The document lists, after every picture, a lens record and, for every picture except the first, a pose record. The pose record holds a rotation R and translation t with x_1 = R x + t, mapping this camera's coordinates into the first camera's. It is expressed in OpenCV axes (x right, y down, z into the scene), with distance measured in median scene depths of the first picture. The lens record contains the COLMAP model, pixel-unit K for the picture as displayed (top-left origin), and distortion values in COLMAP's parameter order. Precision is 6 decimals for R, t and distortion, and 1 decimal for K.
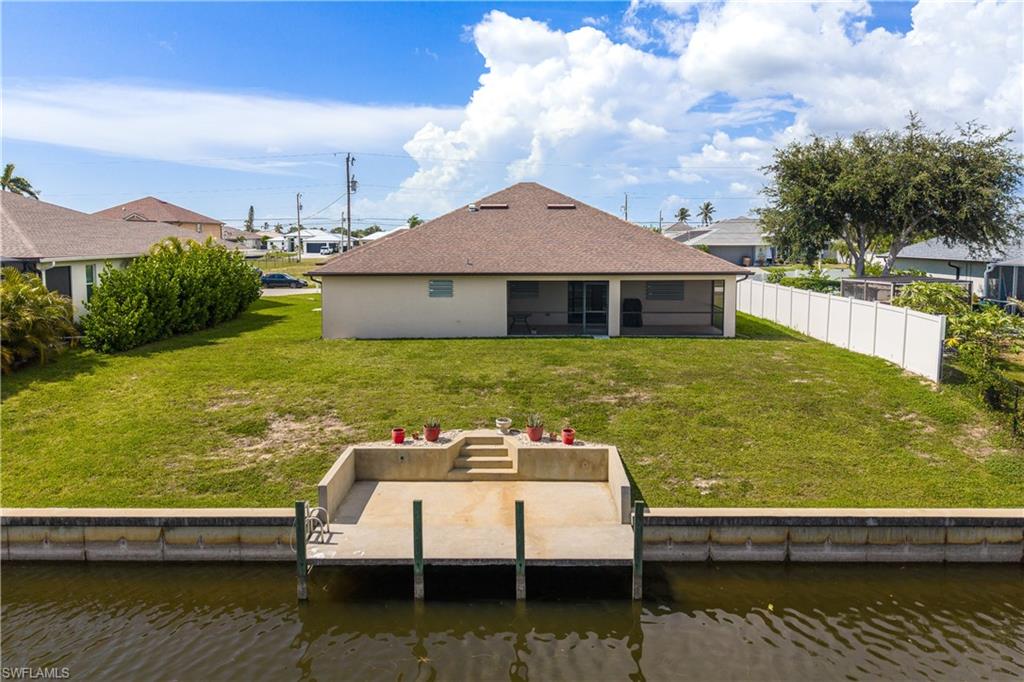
lens RADIAL K [[699.5, 0, 509.1], [0, 699.5, 339.9], [0, 0, 1]] dist [0.064165, -0.086256]
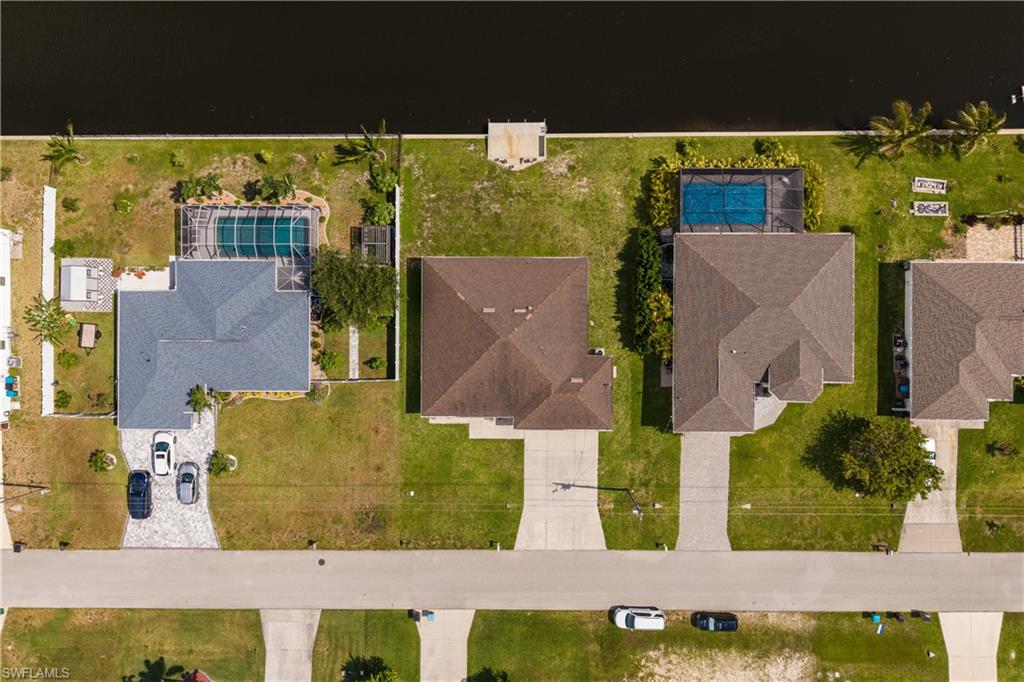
lens RADIAL K [[699.5, 0, 509.1], [0, 699.5, 339.9], [0, 0, 1]] dist [0.064165, -0.086256]
pose [[-0.999671, 0.016287, 0.019817, -0.055862], [0.017014, -0.157168, 0.987425, -4.578792], [0.019197, 0.987438, 0.156839, 1.459334]]
